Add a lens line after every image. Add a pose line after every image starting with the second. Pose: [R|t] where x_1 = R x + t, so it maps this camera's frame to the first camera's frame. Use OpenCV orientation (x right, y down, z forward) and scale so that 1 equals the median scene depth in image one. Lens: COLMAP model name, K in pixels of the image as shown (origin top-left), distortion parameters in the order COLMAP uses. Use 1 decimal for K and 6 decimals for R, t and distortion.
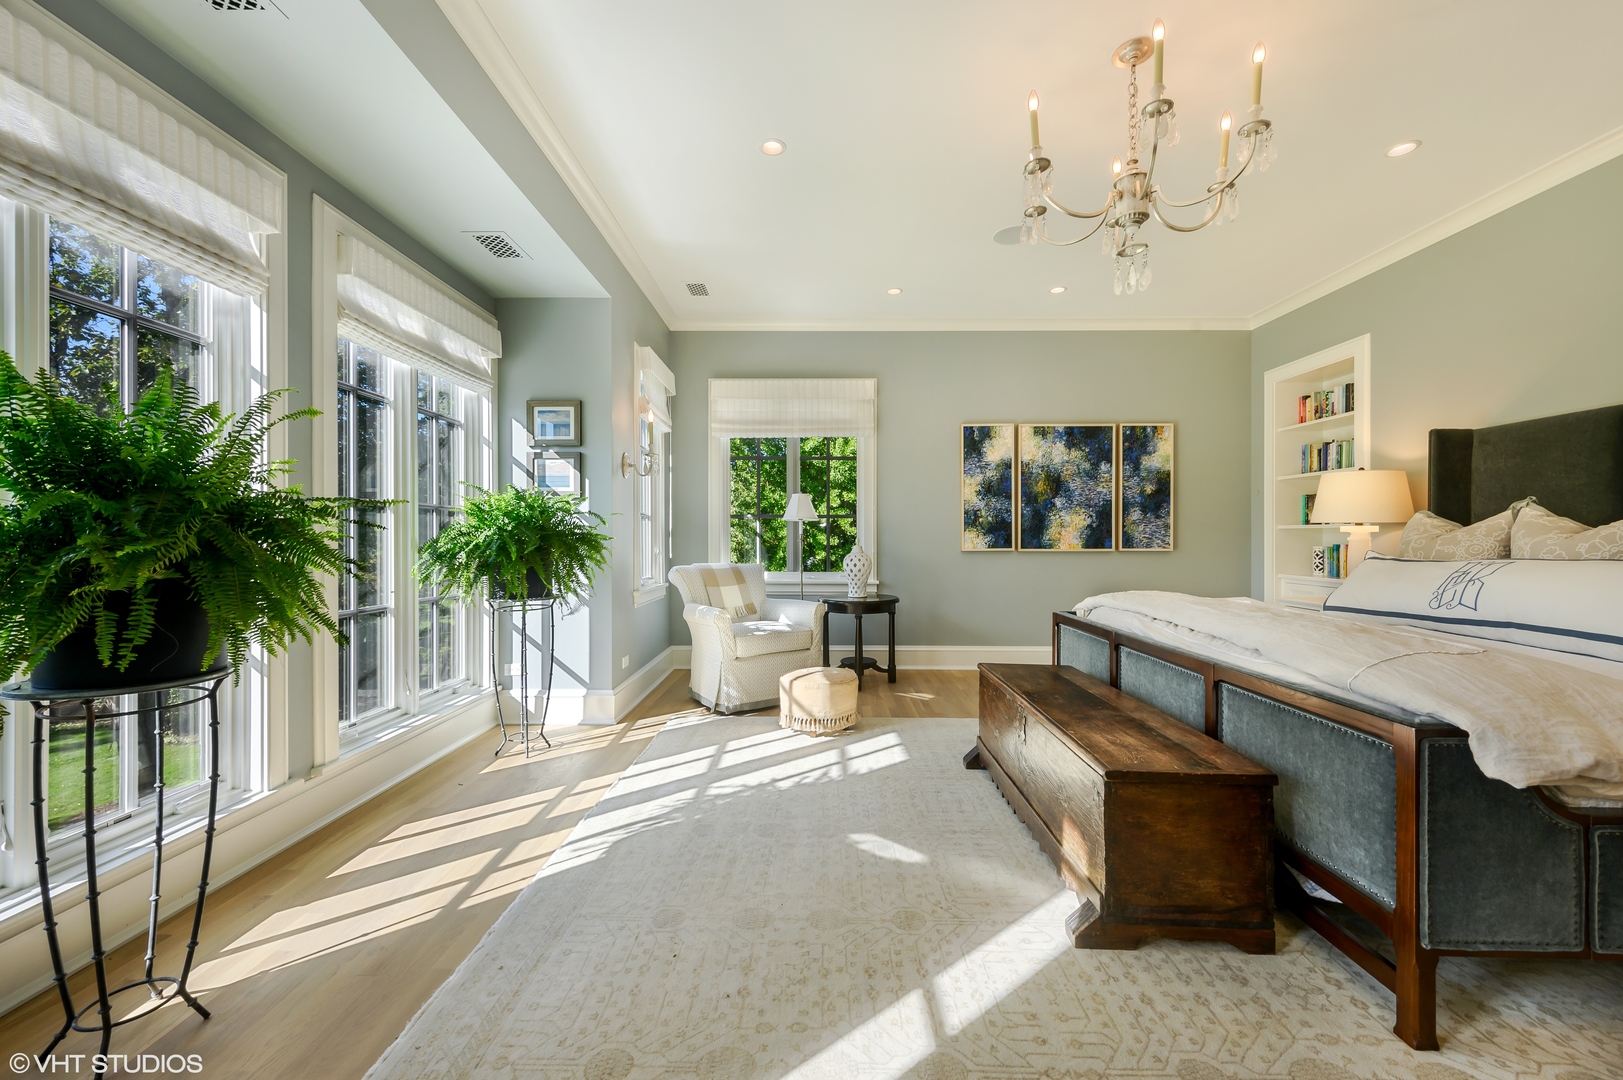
lens RADIAL K [[644.8, 0, 811.5], [0, 644.8, 540.0], [0, 0, 1]] dist [0.004491, 0.000512]
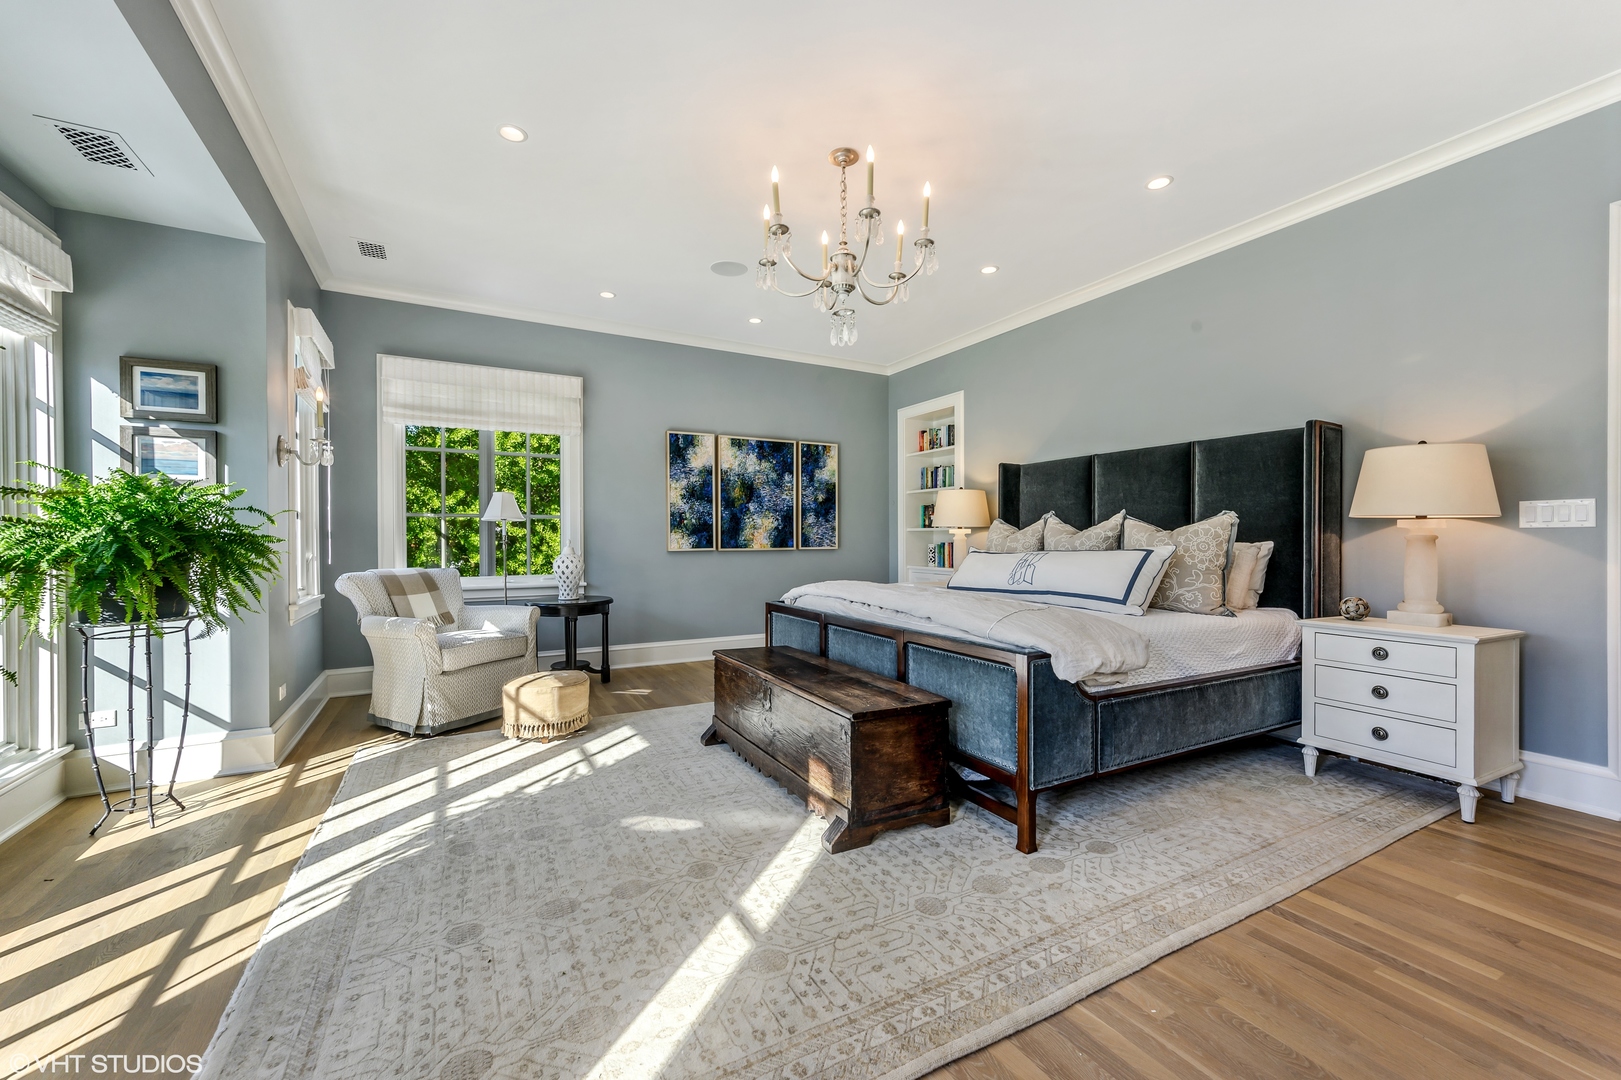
lens RADIAL K [[645.7, 0, 812.3], [0, 645.7, 543.3], [0, 0, 1]] dist [0.000730, 0.000148]
pose [[0.867745, -0.006456, 0.496969, -0.139130], [0.004997, 0.999978, 0.004266, 0.001262], [-0.496985, -0.001219, 0.867758, -0.053398]]
